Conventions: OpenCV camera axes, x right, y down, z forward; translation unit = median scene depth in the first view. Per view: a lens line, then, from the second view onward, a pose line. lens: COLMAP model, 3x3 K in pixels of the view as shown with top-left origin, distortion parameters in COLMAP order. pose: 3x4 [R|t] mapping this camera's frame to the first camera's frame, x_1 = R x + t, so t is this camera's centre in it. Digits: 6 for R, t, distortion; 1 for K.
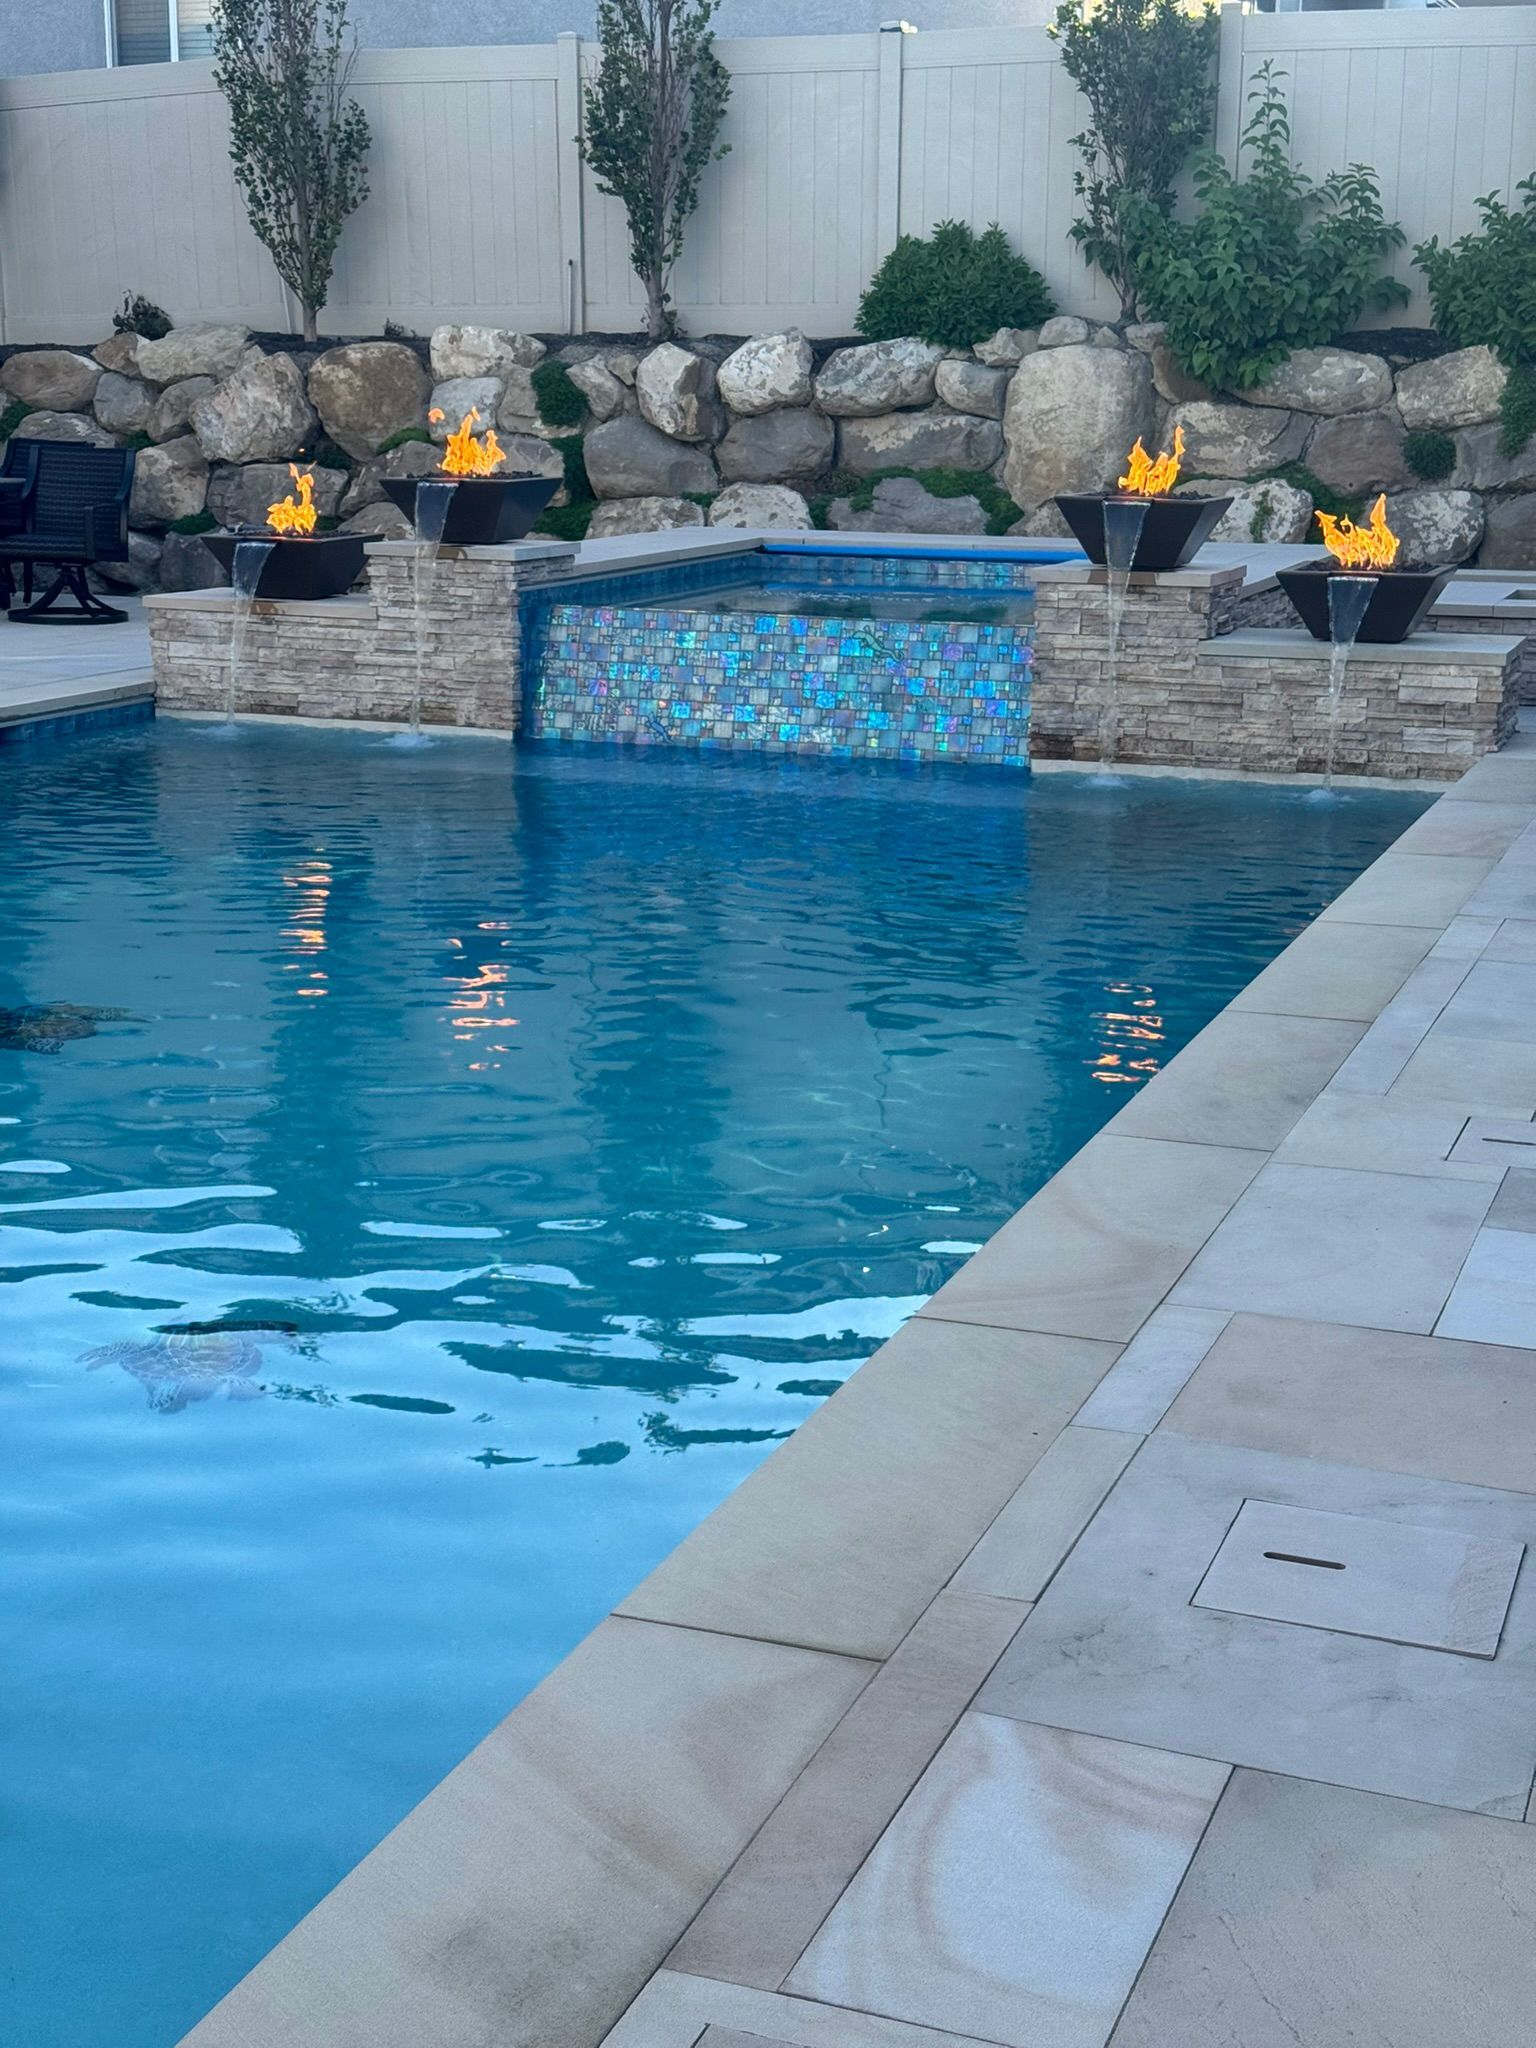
lens RADIAL K [[2864.7, 0, 768.0], [0, 2864.7, 1024.0], [0, 0, 1]] dist [0.198328, -0.425610]
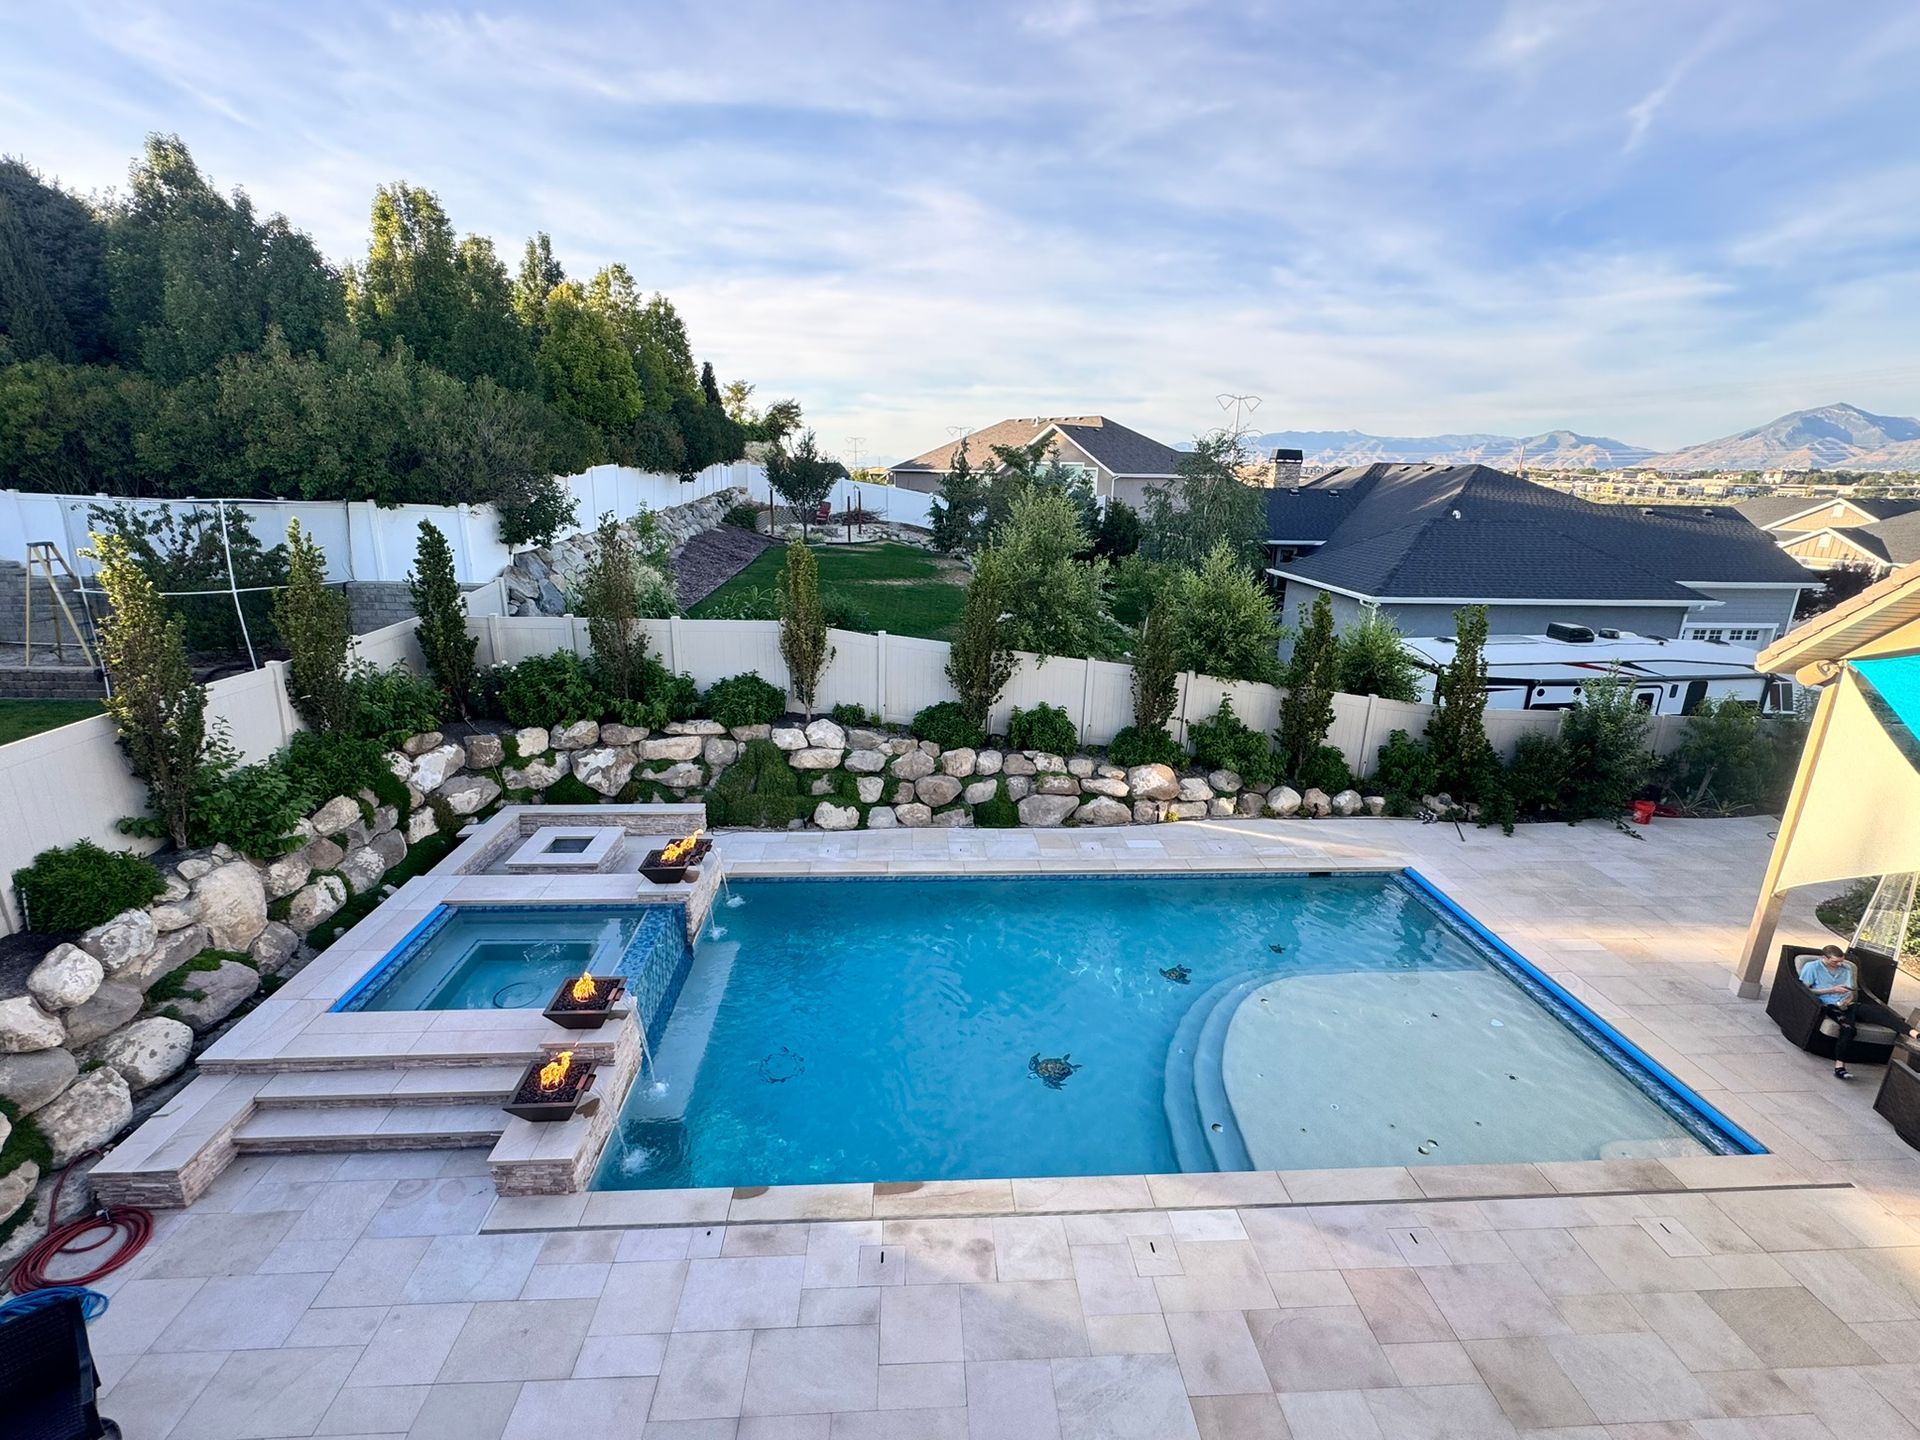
lens RADIAL K [[847.9, 0, 954.2], [0, 847.9, 720.5], [0, 0, 1]] dist [-0.003162, 0.000235]
pose [[-0.403263, -0.274346, 0.872991, -0.575224], [0.183121, 0.910510, 0.370726, -0.452135], [-0.896575, 0.309363, -0.316936, 0.708520]]
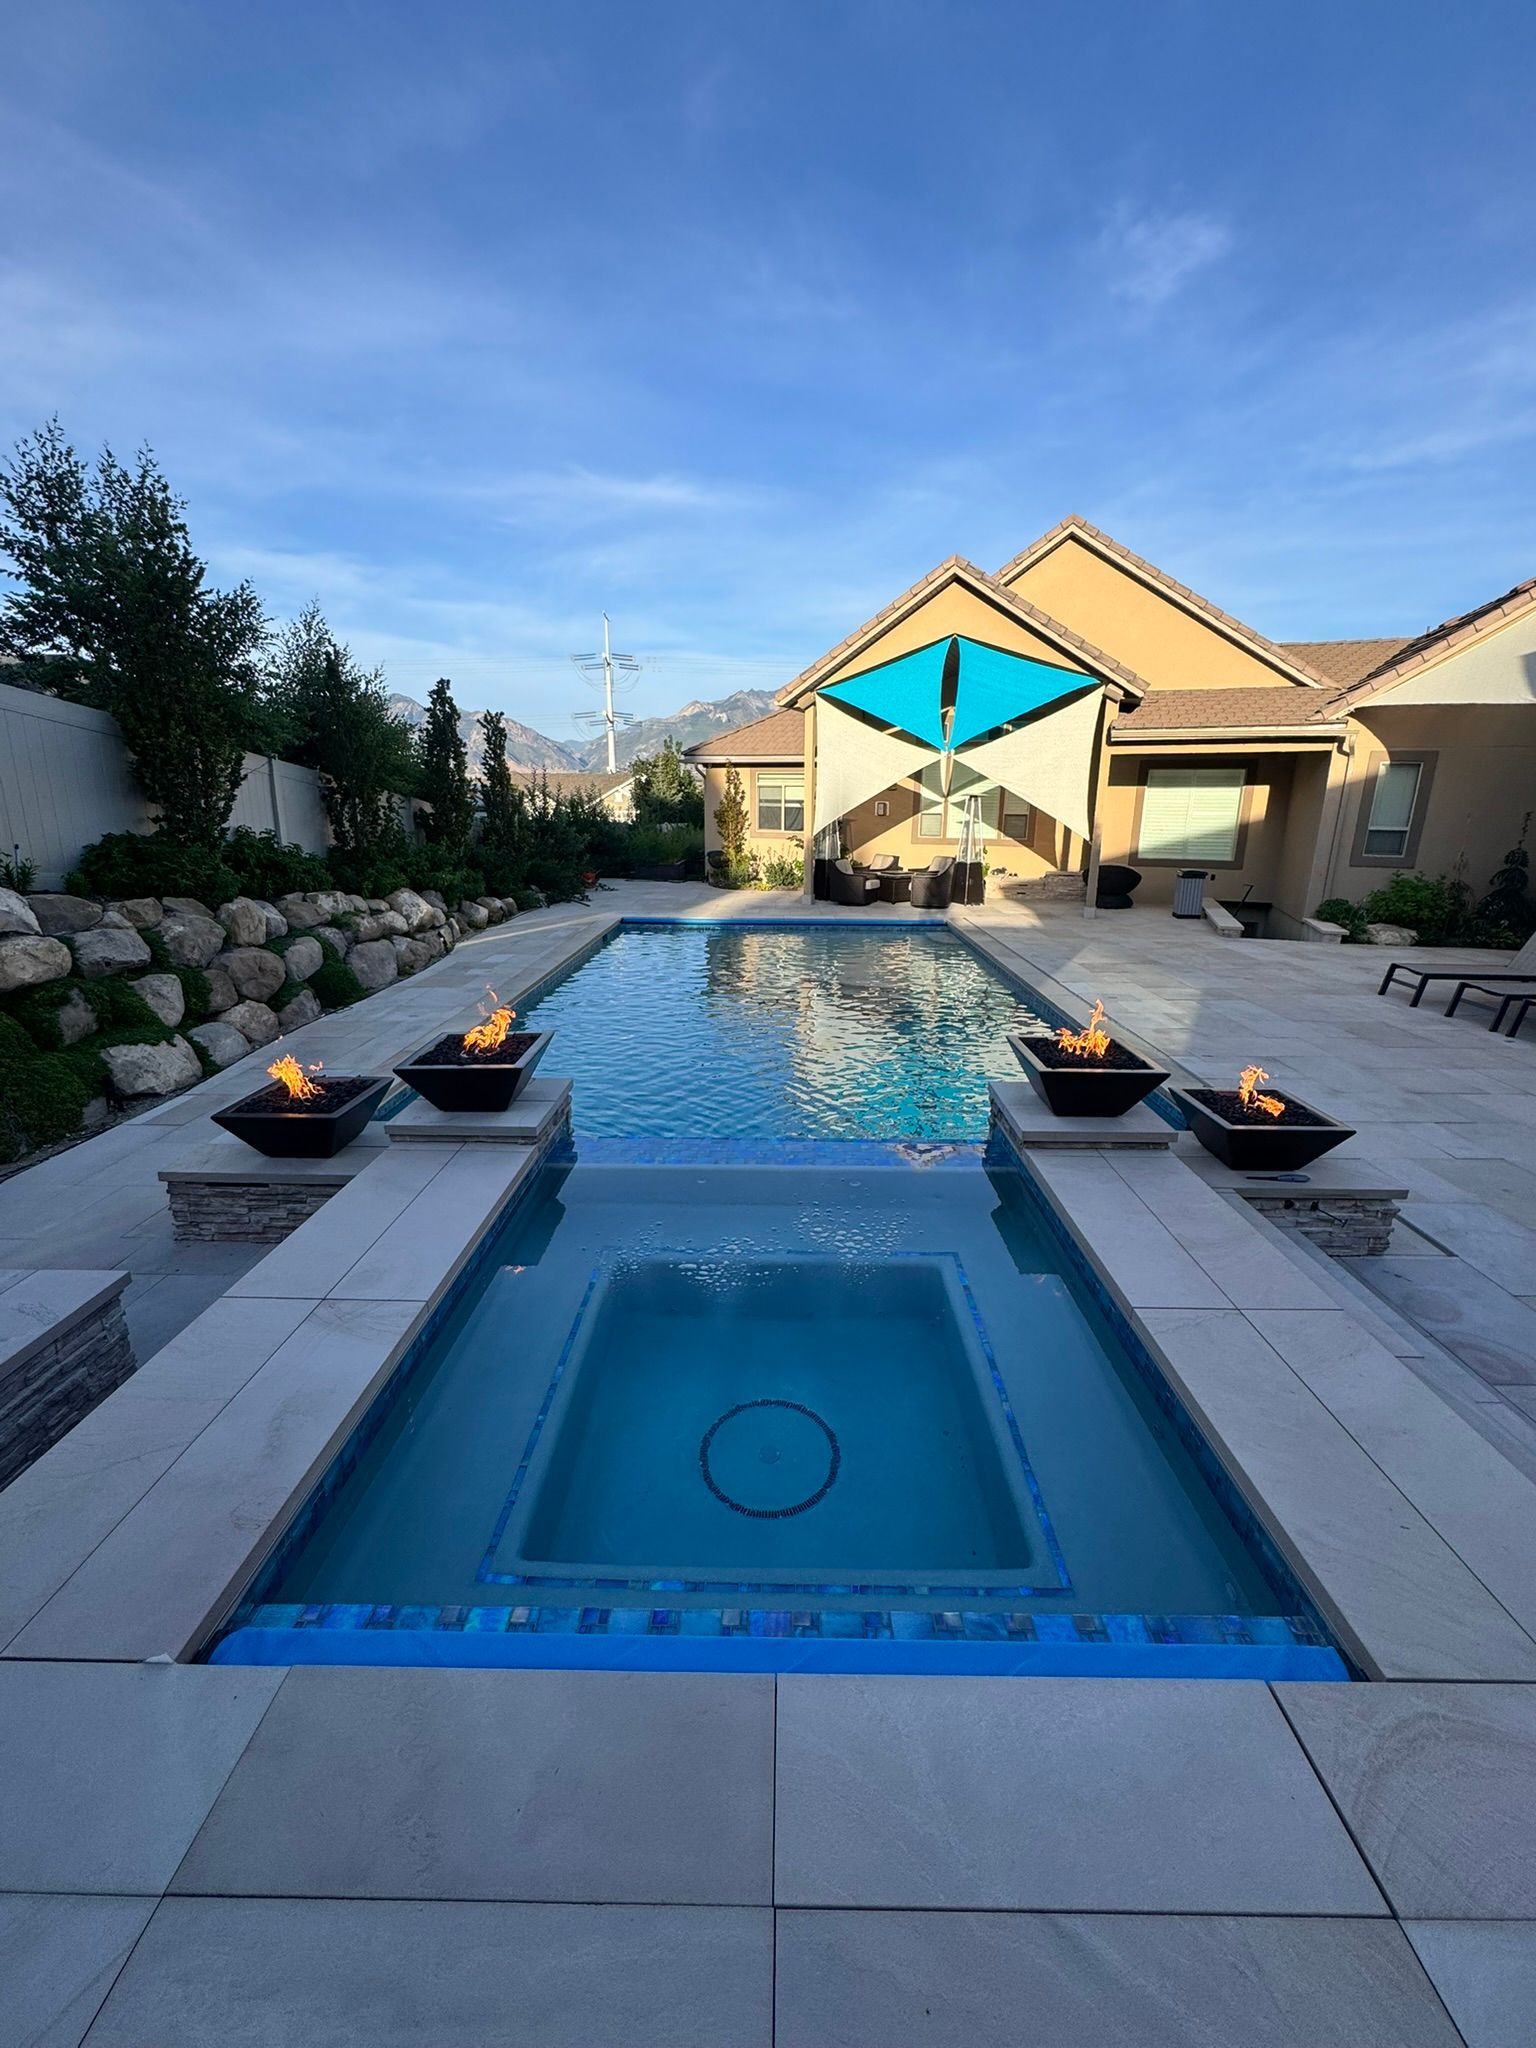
lens RADIAL K [[810.6, 0, 768.0], [0, 810.6, 1024.0], [0, 0, 1]] dist [-0.003224, 0.000158]
pose [[-0.940906, 0.076761, -0.329853, 0.095063], [-0.089899, 0.882423, 0.461787, -0.264264], [0.326517, 0.464152, -0.823377, 0.965219]]
